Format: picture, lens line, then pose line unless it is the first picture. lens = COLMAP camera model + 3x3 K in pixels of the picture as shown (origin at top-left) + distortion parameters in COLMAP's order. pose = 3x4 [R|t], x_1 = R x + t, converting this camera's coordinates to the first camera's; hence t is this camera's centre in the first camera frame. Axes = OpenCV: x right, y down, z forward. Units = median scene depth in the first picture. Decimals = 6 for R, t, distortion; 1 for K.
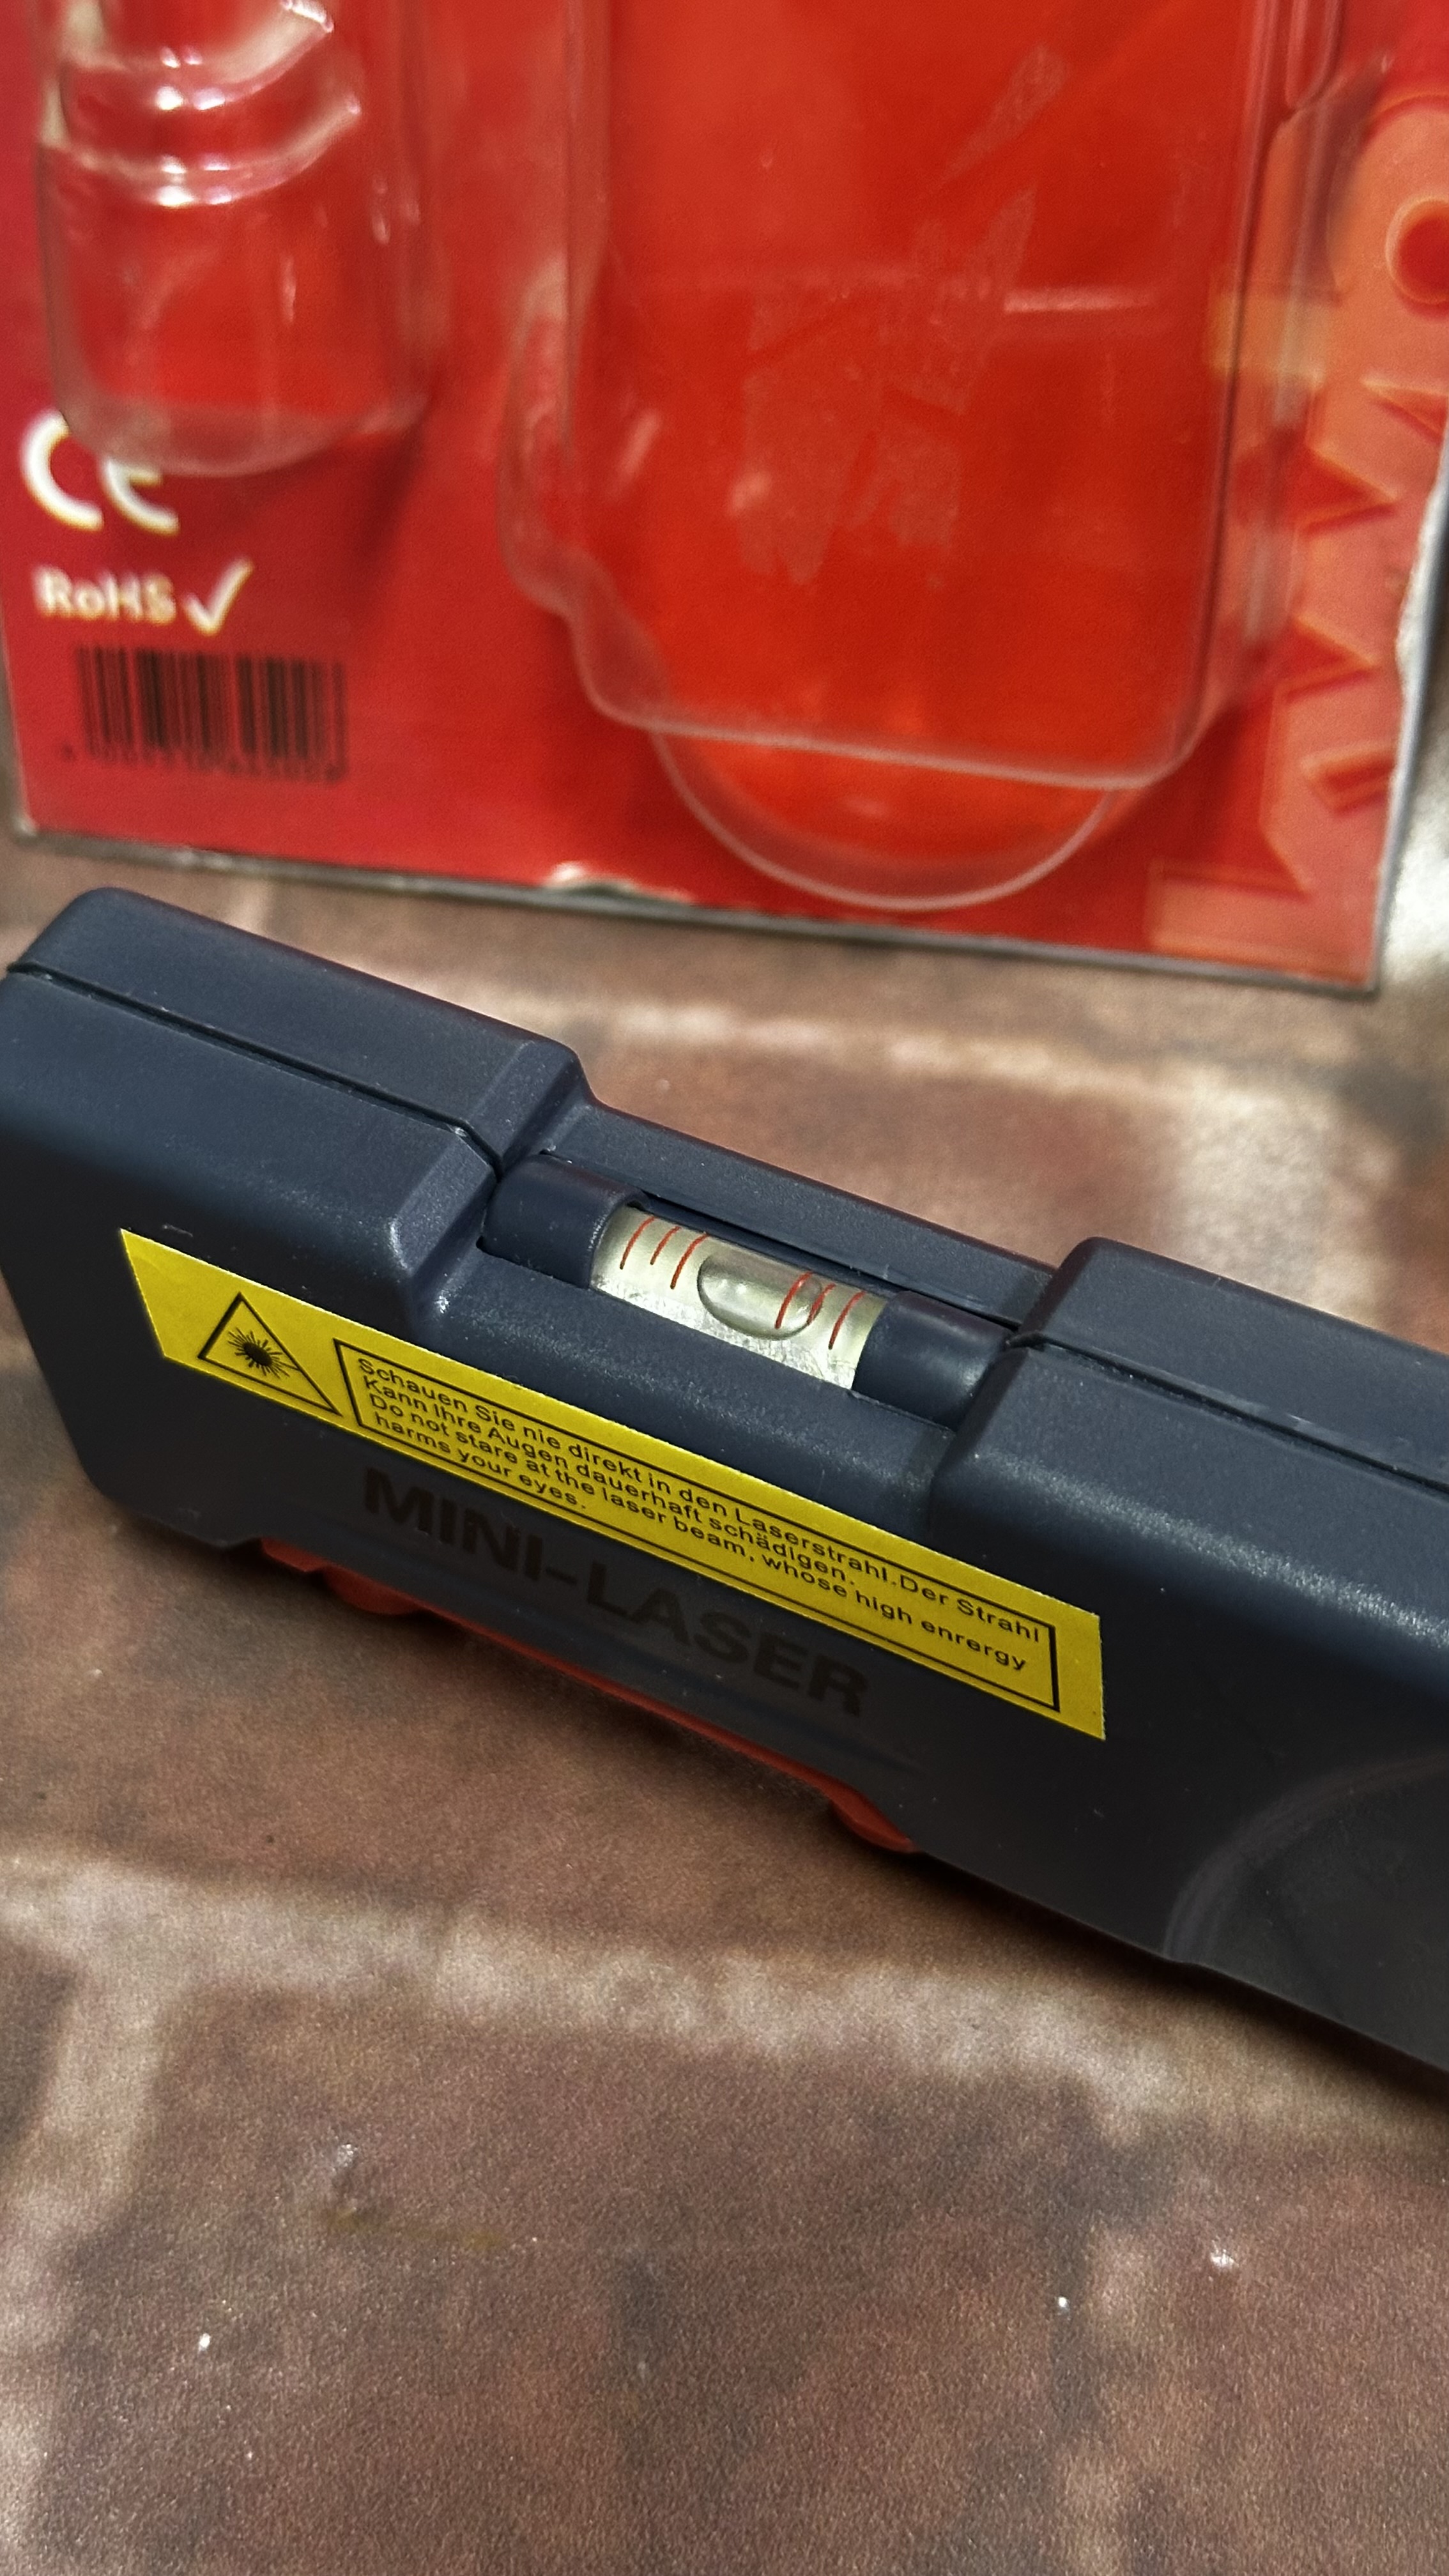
lens RADIAL K [[3695.5, 0, 724.5], [0, 3695.5, 1288.0], [0, 0, 1]] dist [0.111921, -0.102172]
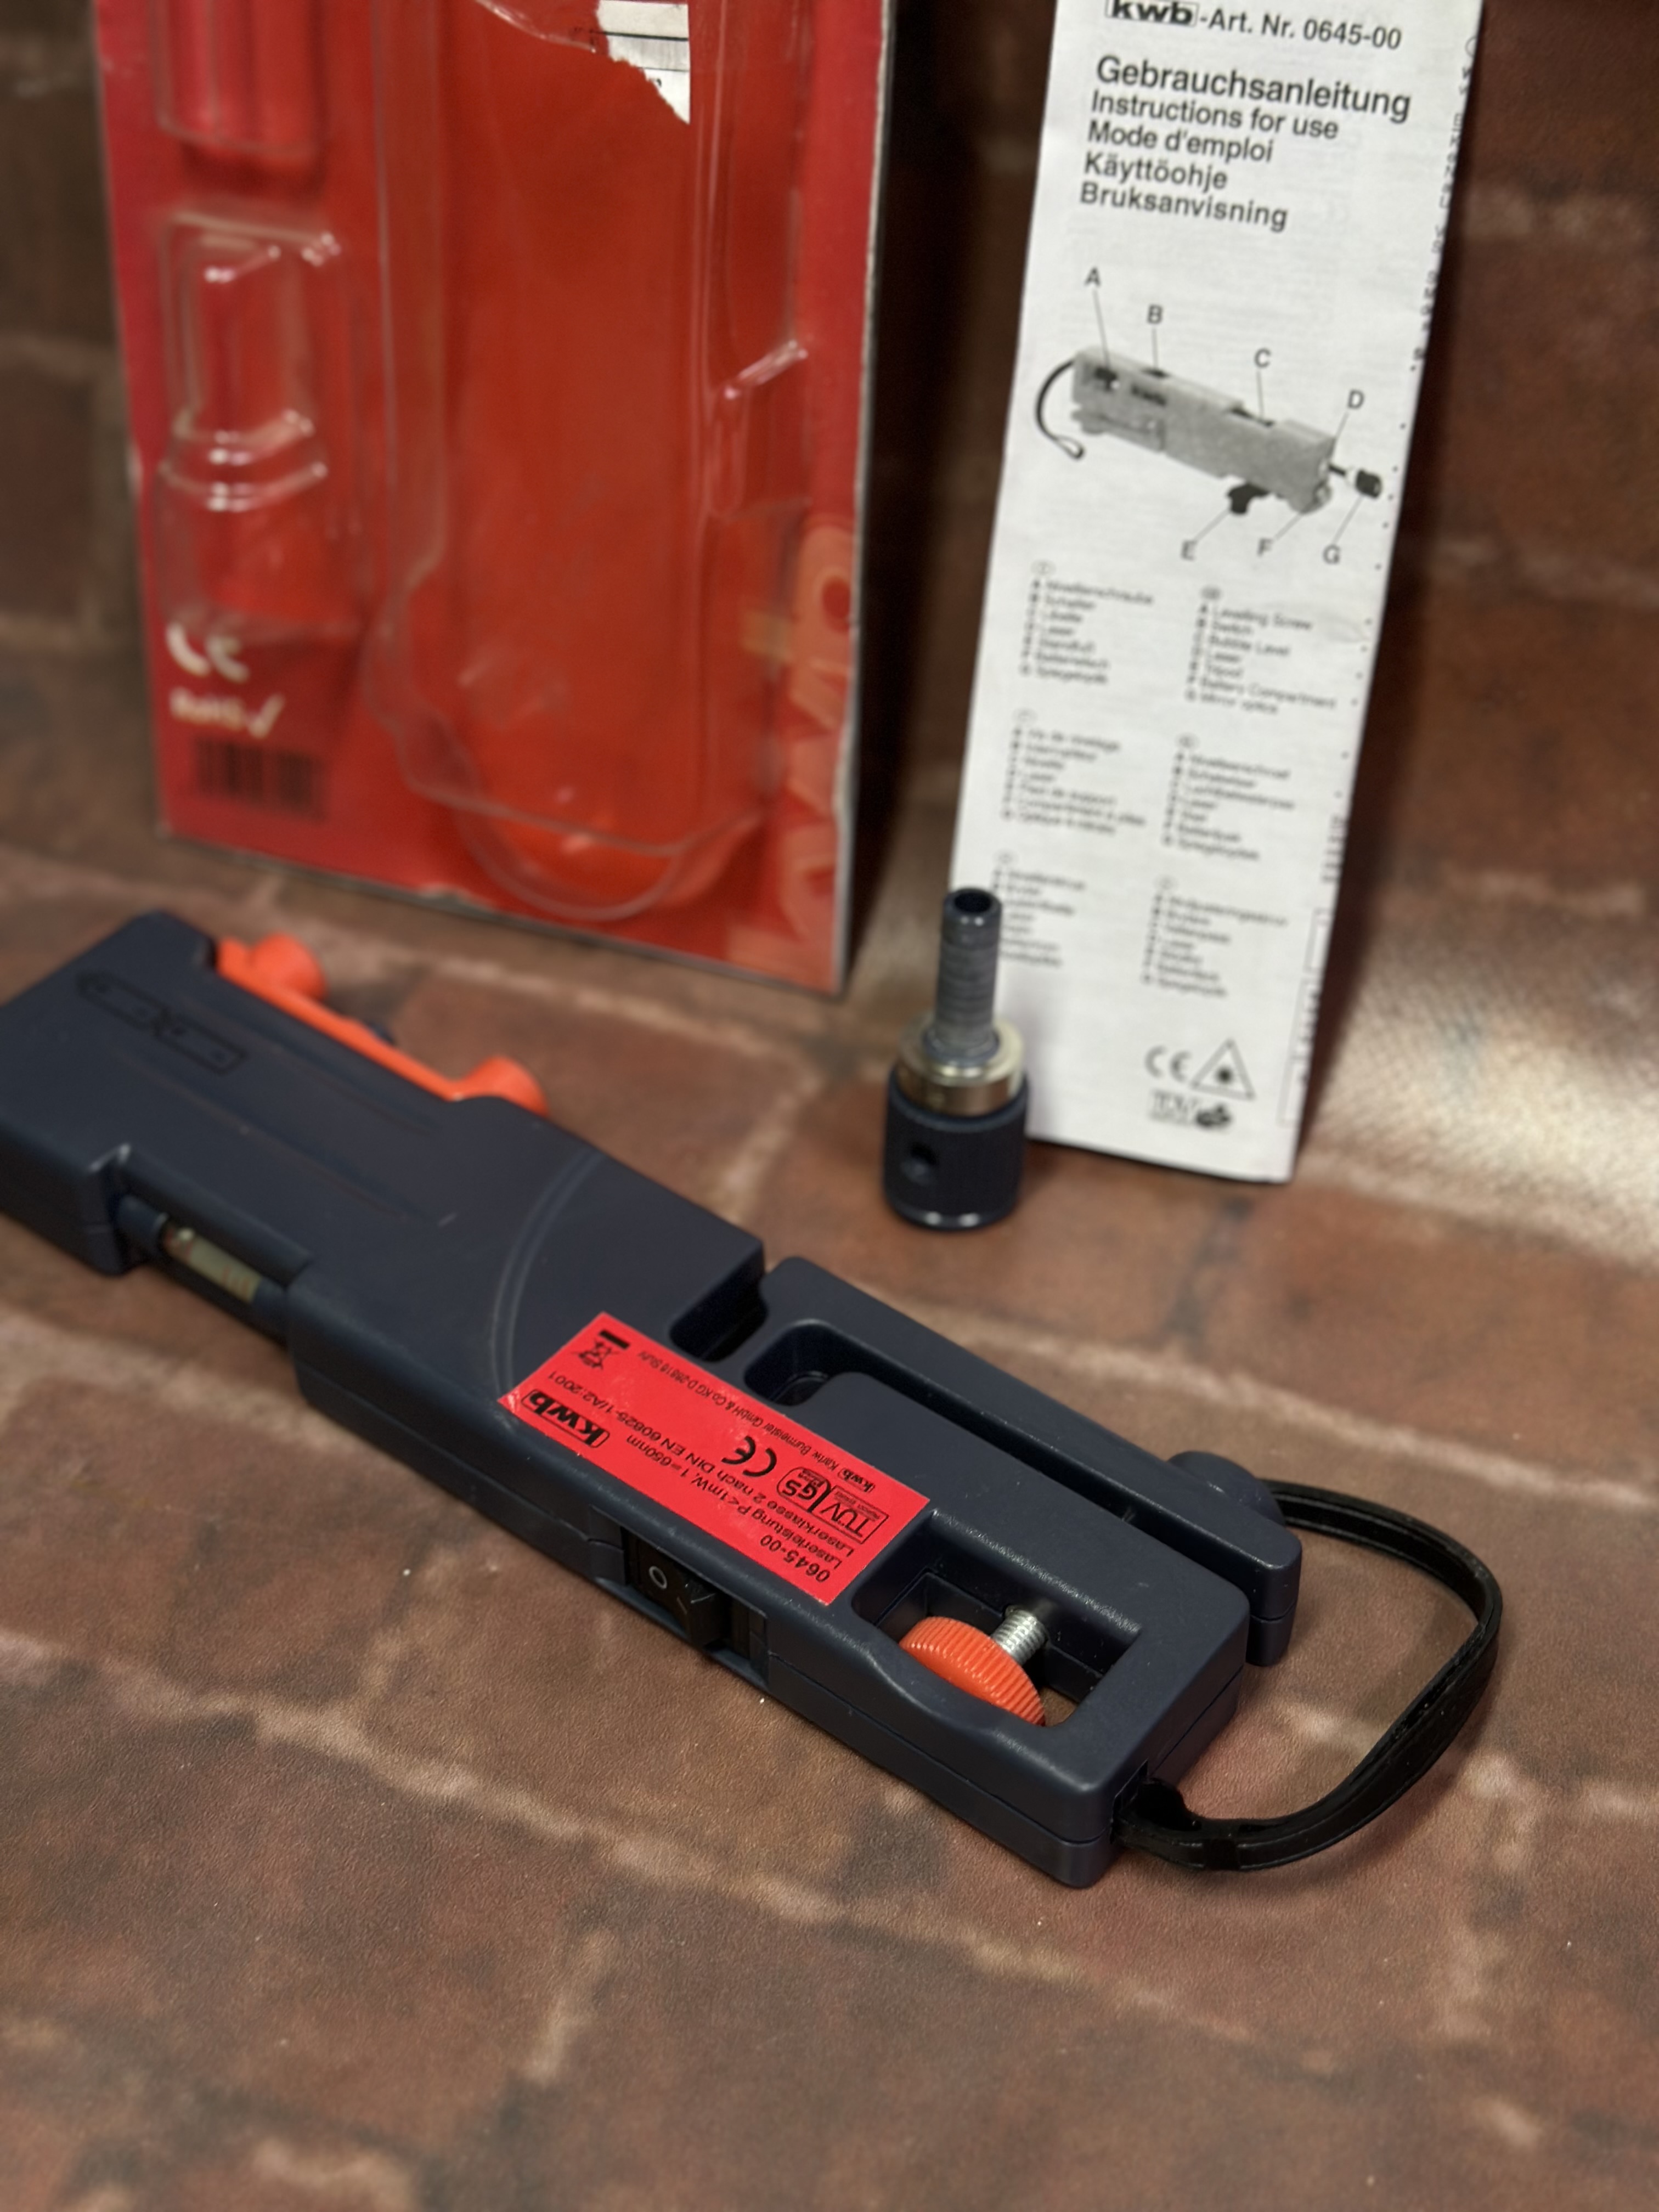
lens RADIAL K [[3083.2, 0, 829.5], [0, 3083.2, 1106.0], [0, 0, 1]] dist [0.192844, -0.543720]
pose [[0.981385, 0.126295, -0.144682, 0.453055], [-0.142360, 0.984054, -0.106638, 0.153570], [0.128907, 0.125250, 0.983715, -0.547582]]
